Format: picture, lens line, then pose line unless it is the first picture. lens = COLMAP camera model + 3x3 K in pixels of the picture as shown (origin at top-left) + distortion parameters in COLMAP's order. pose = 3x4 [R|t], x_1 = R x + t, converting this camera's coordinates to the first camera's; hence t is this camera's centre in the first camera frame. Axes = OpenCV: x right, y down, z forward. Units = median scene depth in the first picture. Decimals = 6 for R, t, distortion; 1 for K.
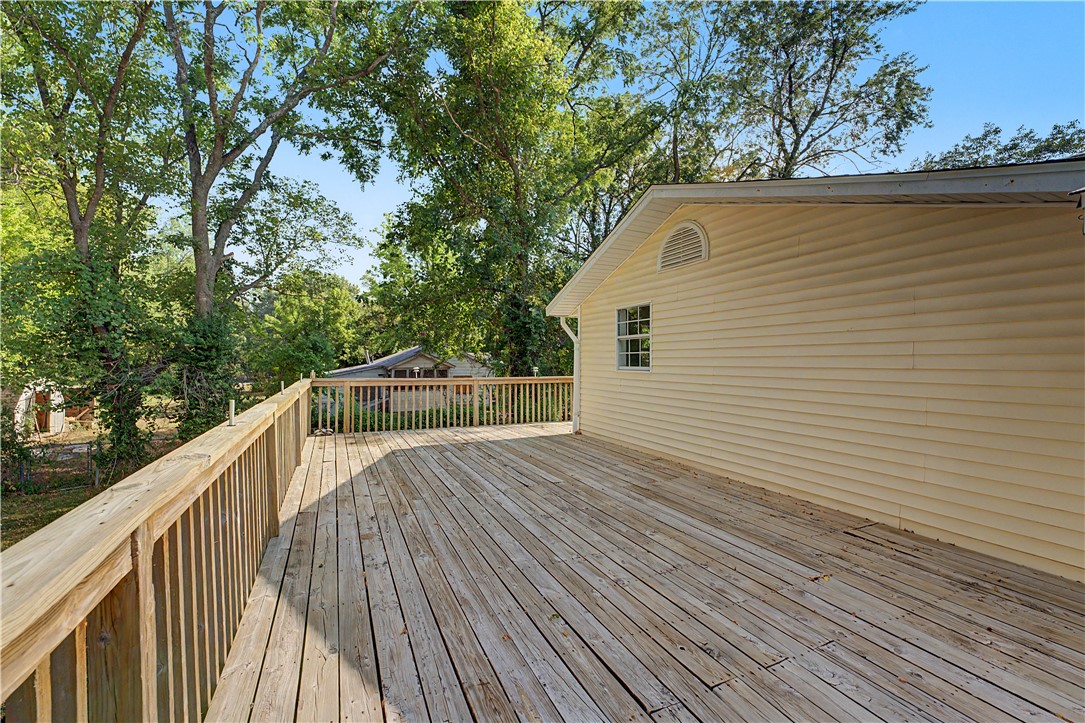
lens RADIAL K [[401.2, 0, 531.9], [0, 401.2, 364.8], [0, 0, 1]] dist [0.001530, 0.000182]
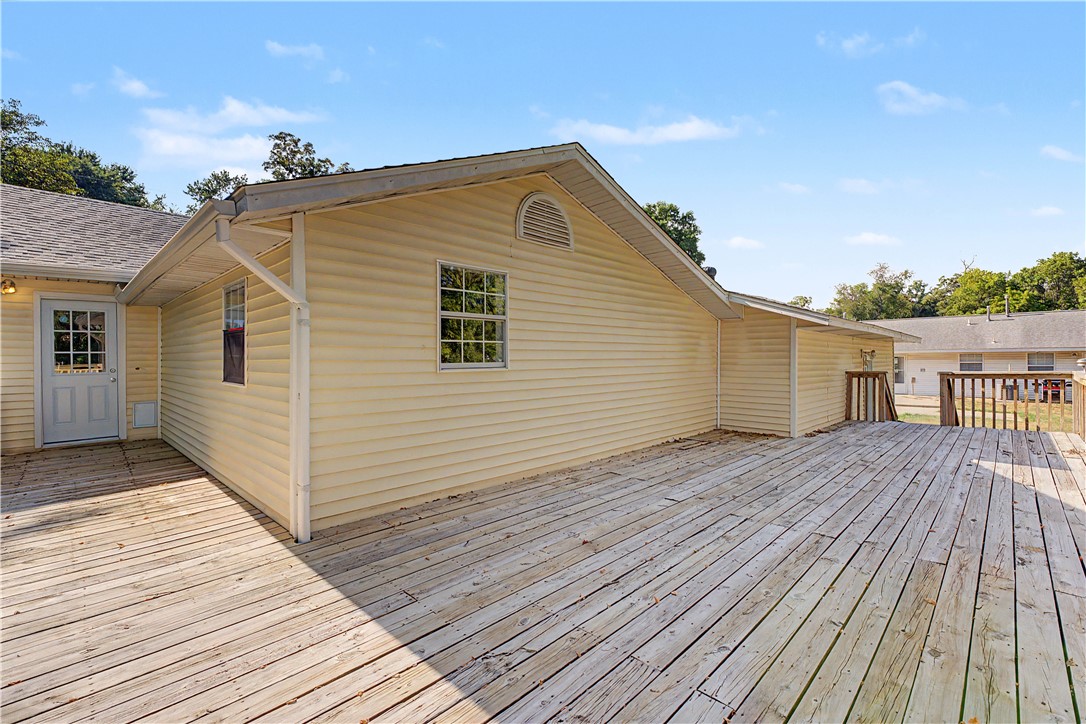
lens RADIAL K [[477.1, 0, 538.1], [0, 477.1, 352.0], [0, 0, 1]] dist [0.001133, 0.001157]
pose [[-0.331413, 0.005783, 0.943468, -0.714453], [0.011275, 0.999934, -0.002168, -0.014067], [-0.943418, 0.009919, -0.331457, 1.625616]]
